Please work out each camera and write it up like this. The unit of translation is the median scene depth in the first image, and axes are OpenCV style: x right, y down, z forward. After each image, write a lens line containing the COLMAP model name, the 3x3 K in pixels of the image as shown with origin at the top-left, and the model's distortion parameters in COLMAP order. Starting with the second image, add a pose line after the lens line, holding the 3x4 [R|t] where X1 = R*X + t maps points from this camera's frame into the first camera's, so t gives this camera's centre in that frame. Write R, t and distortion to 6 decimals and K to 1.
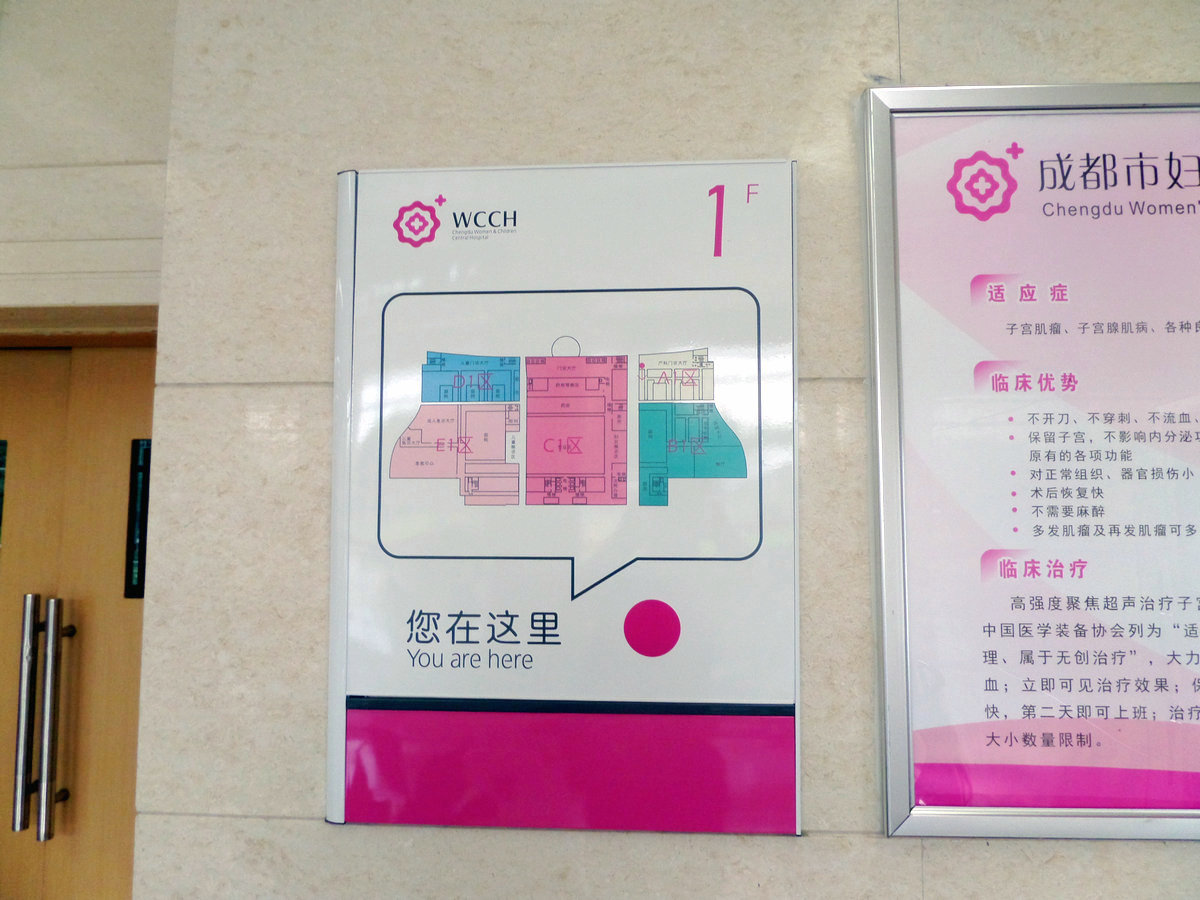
lens RADIAL K [[864.8, 0, 600.4], [0, 864.8, 451.3], [0, 0, 1]] dist [-0.013346, -0.008522]
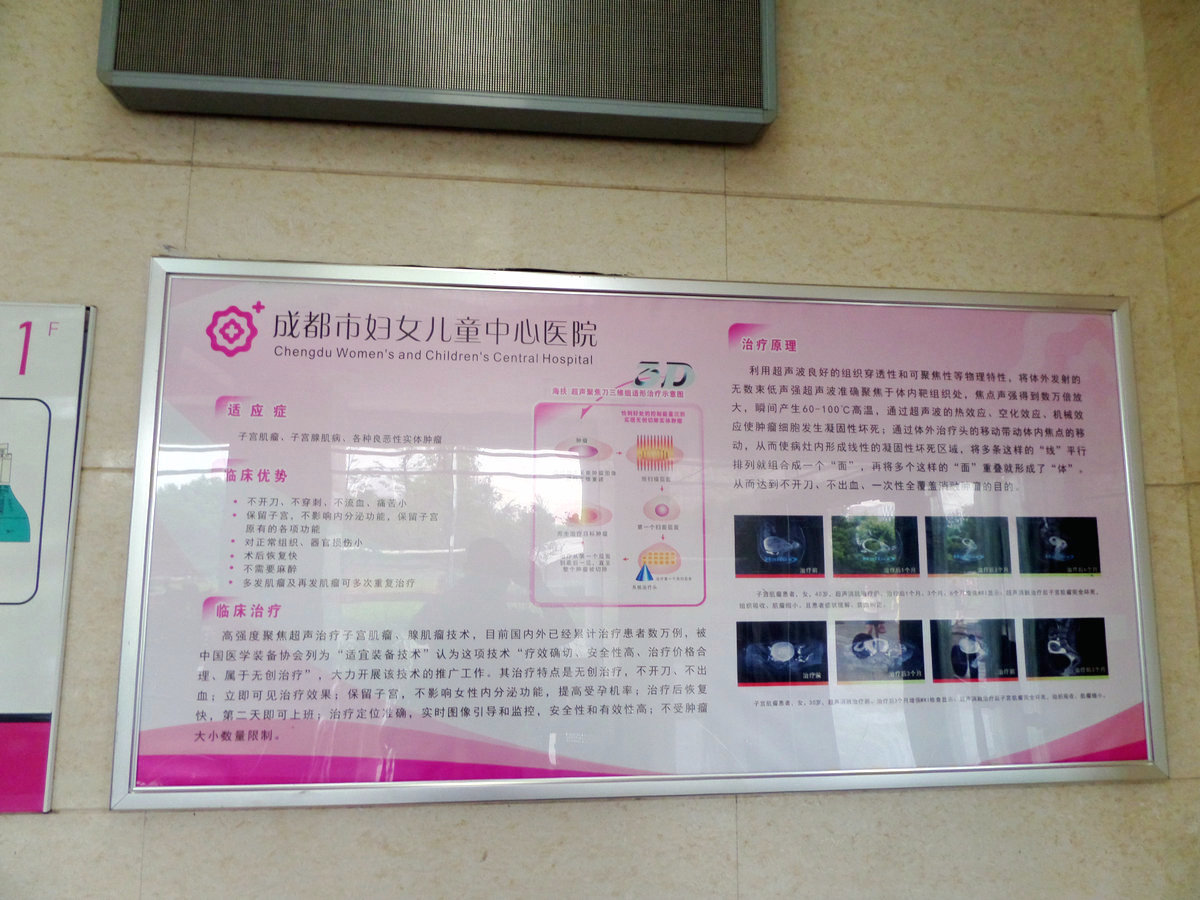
lens RADIAL K [[864.8, 0, 598.2], [0, 864.8, 452.2], [0, 0, 1]] dist [-0.013346, -0.008522]
pose [[0.983910, 0.026220, 0.176731, 0.811933], [-0.017322, 0.998512, -0.051709, -0.055709], [-0.177824, 0.047816, 0.982900, -0.471075]]
